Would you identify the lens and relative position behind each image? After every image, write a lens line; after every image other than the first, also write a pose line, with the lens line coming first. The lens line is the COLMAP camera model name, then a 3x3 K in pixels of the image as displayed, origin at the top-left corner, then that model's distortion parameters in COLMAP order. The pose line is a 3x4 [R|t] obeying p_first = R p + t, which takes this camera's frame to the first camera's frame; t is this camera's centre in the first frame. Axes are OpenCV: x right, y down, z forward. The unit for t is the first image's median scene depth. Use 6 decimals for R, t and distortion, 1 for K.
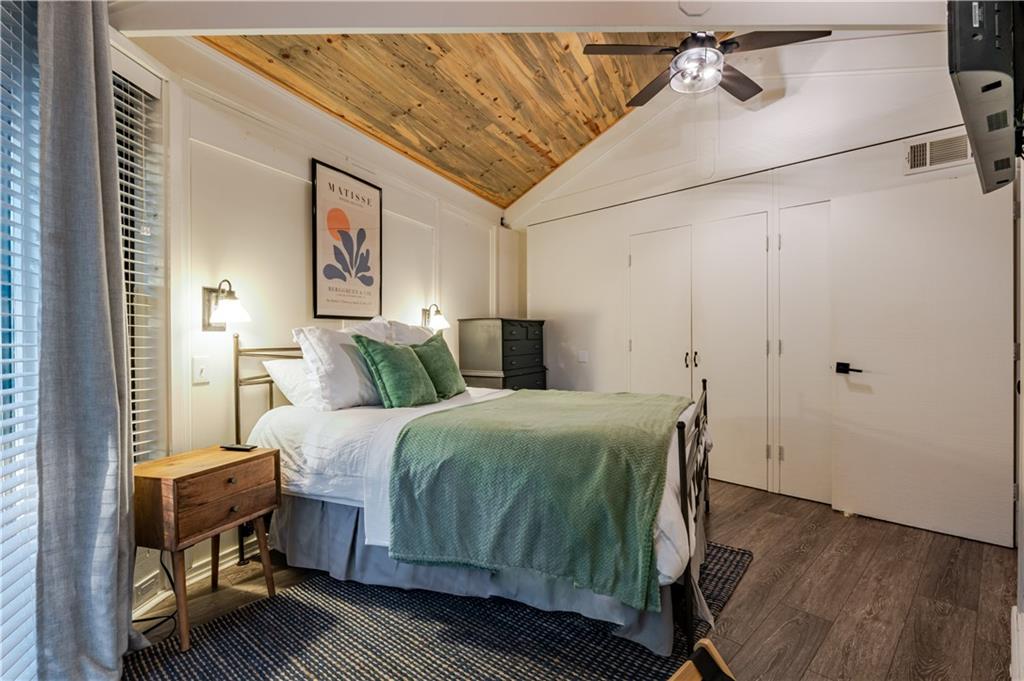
lens RADIAL K [[483.5, 0, 512.0], [0, 483.5, 335.4], [0, 0, 1]] dist [-0.001836, -0.000410]
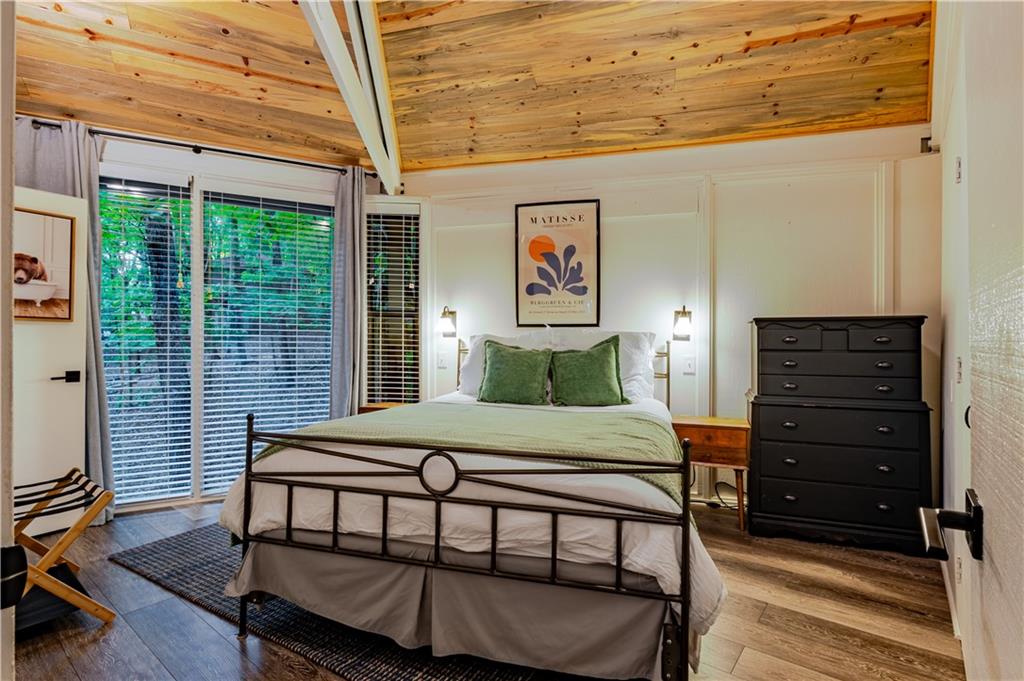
lens RADIAL K [[483.5, 0, 512.0], [0, 483.5, 335.4], [0, 0, 1]] dist [-0.001836, -0.000410]
pose [[0.141779, -0.003367, -0.989893, 0.784791], [-0.006049, 0.999973, -0.004268, -0.006644], [0.989880, 0.006593, 0.141754, 0.718449]]
